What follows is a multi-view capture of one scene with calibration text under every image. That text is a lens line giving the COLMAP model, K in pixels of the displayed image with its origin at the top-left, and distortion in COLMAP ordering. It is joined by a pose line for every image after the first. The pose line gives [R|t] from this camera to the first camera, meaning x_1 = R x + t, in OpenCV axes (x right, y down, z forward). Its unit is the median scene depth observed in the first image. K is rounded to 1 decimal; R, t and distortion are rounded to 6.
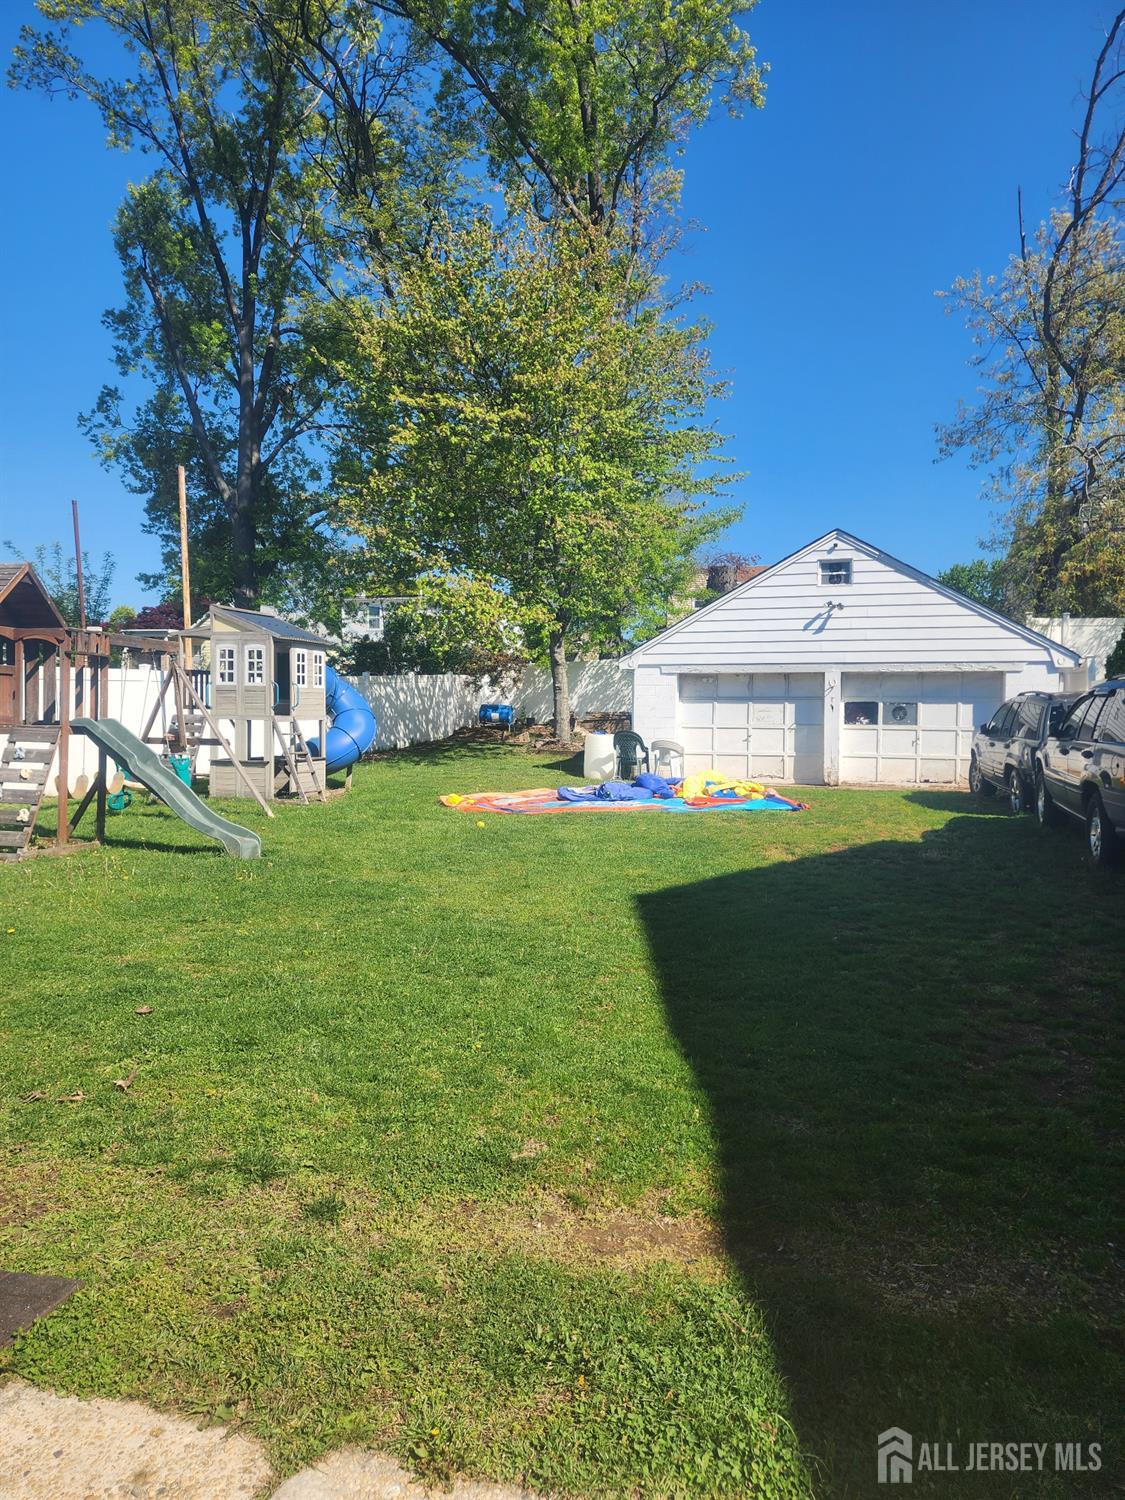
lens RADIAL K [[1003.6, 0, 563.8], [0, 1003.6, 744.7], [0, 0, 1]] dist [0.031530, -0.035109]
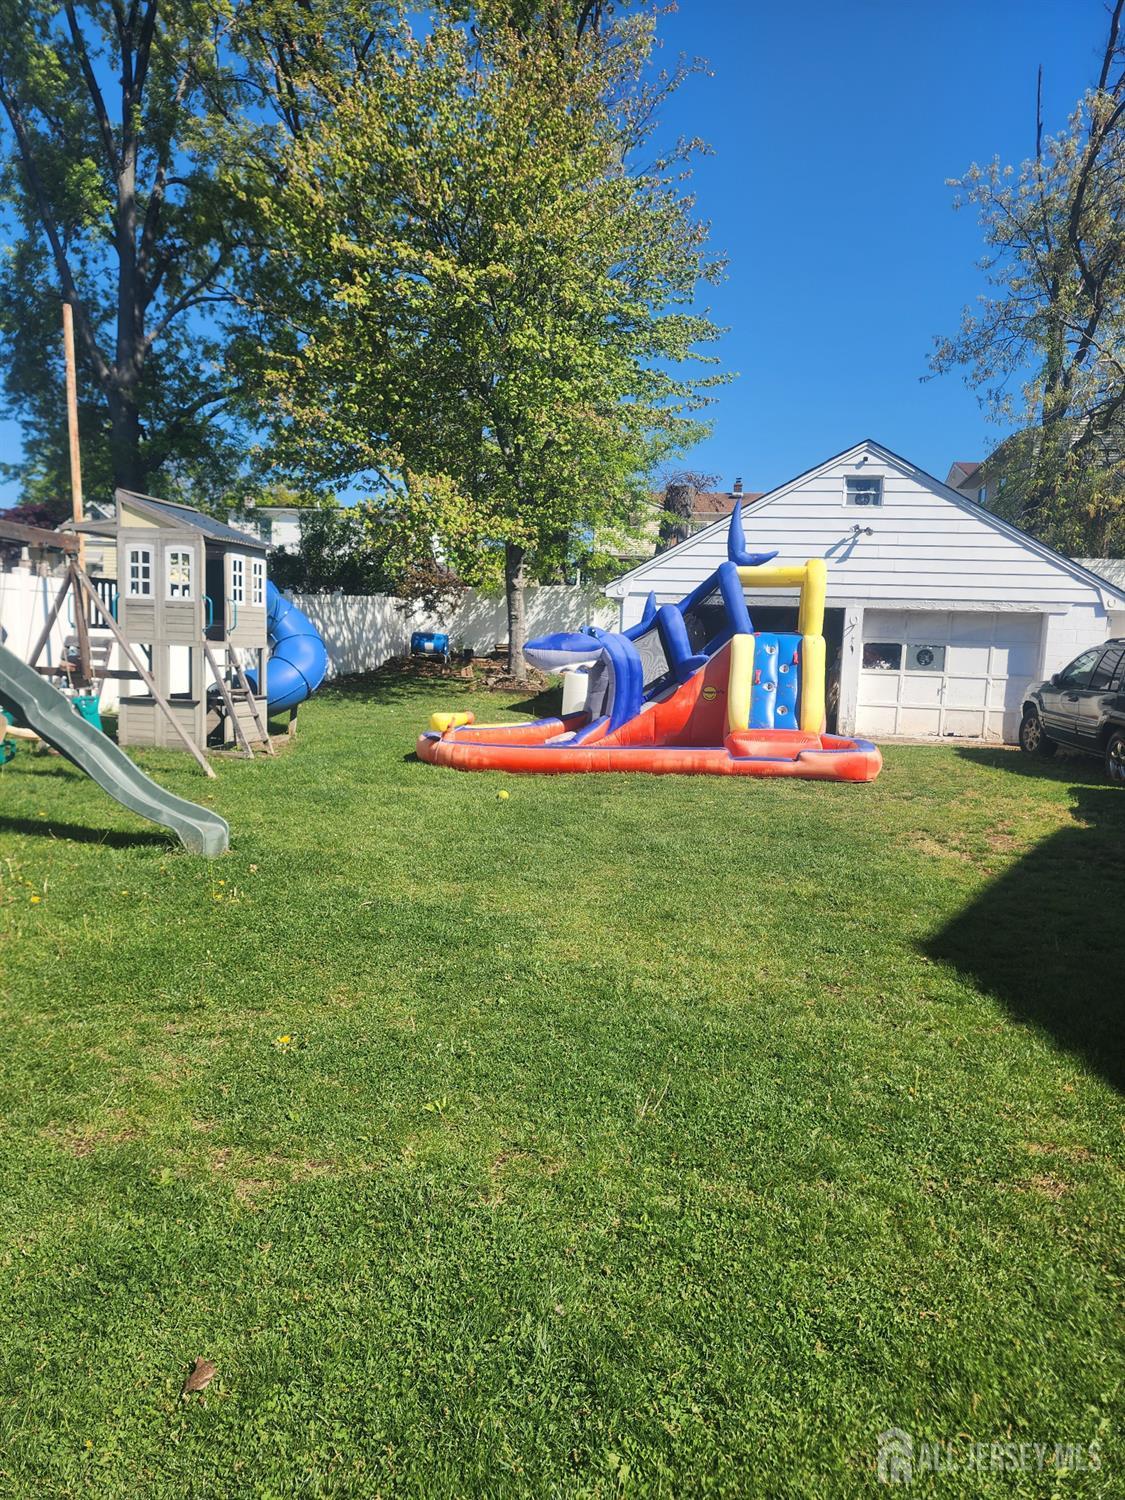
lens RADIAL K [[1003.6, 0, 563.7], [0, 1003.6, 757.3], [0, 0, 1]] dist [0.031530, -0.035109]
pose [[0.992823, 0.015553, 0.118579, -0.083580], [-0.025204, 0.996450, 0.080326, -0.006991], [-0.116908, -0.082738, 0.989690, 0.157567]]
